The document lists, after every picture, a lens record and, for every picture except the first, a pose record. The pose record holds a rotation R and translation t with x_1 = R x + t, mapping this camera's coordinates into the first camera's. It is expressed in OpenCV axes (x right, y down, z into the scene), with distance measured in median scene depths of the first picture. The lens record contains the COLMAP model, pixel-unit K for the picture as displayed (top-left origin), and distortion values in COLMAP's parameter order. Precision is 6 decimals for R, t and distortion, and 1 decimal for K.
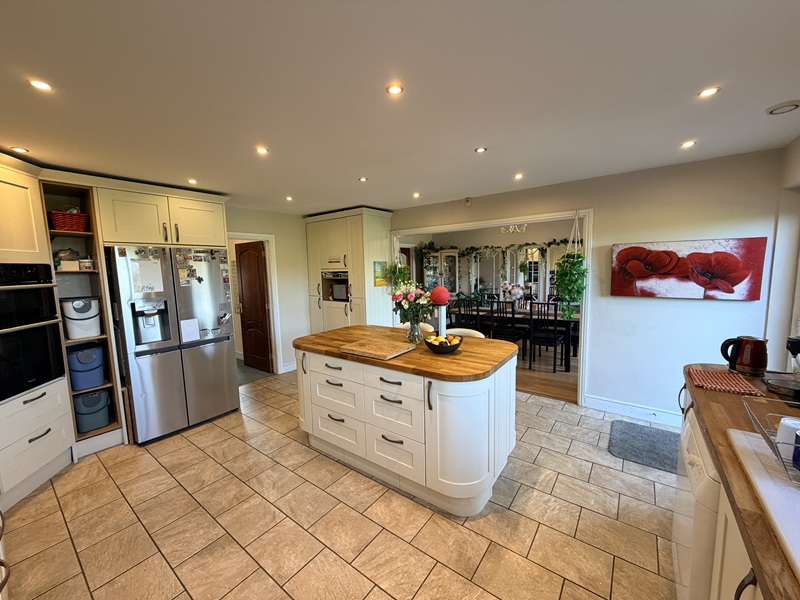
lens RADIAL K [[318.2, 0, 398.6], [0, 318.2, 301.6], [0, 0, 1]] dist [0.000751, -0.000238]
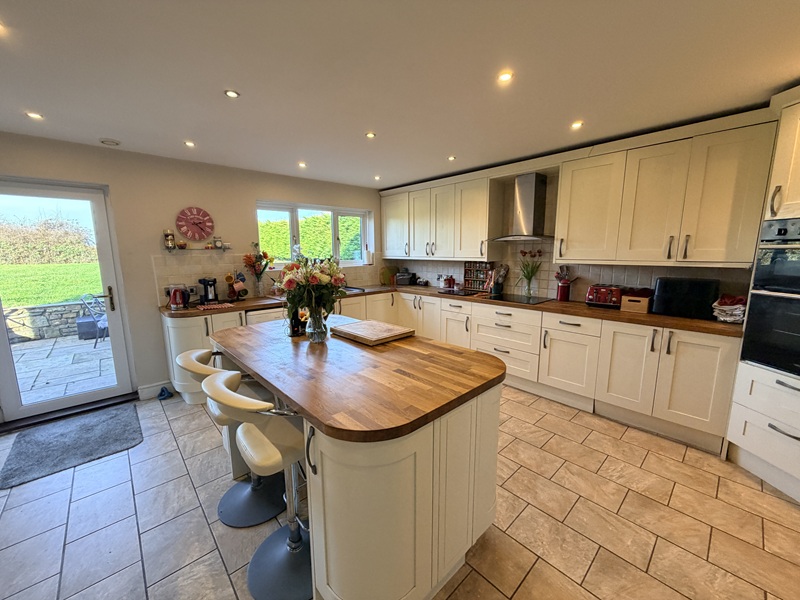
lens RADIAL K [[318.2, 0, 398.6], [0, 318.2, 301.6], [0, 0, 1]] dist [0.000751, -0.000238]
pose [[-0.983816, 0.002065, 0.179169, -0.289769], [0.049304, 0.964454, 0.259610, -0.154034], [-0.172264, 0.264242, -0.948947, 1.772181]]
